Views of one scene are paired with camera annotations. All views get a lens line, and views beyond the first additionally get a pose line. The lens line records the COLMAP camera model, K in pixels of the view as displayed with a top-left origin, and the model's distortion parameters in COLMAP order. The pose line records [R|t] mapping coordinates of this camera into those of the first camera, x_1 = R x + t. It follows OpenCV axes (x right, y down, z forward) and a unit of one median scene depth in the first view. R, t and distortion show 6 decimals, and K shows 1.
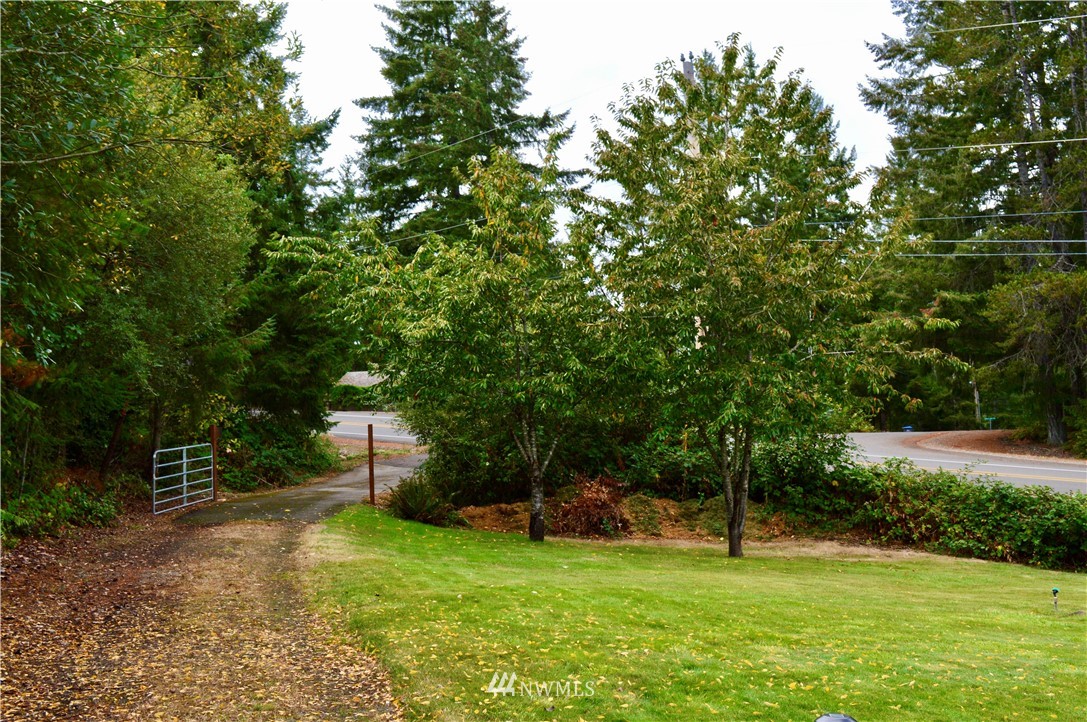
lens RADIAL K [[1141.2, 0, 545.7], [0, 1141.2, 365.0], [0, 0, 1]] dist [-0.015118, 0.000000]
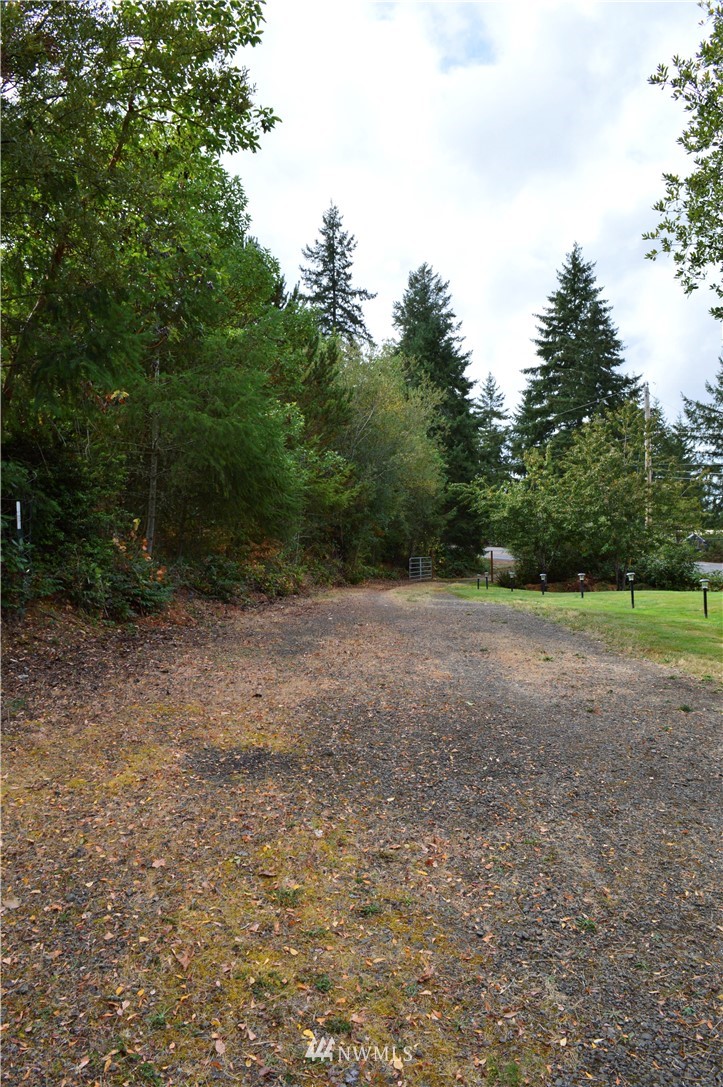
lens RADIAL K [[857.1, 0, 361.8], [0, 857.1, 541.7], [0, 0, 1]] dist [-0.009748, 0.003913]
pose [[0.925247, 0.014246, -0.379097, 0.113060], [-0.002870, 0.999529, 0.030554, -0.009333], [0.379354, -0.027182, 0.924852, -0.325514]]
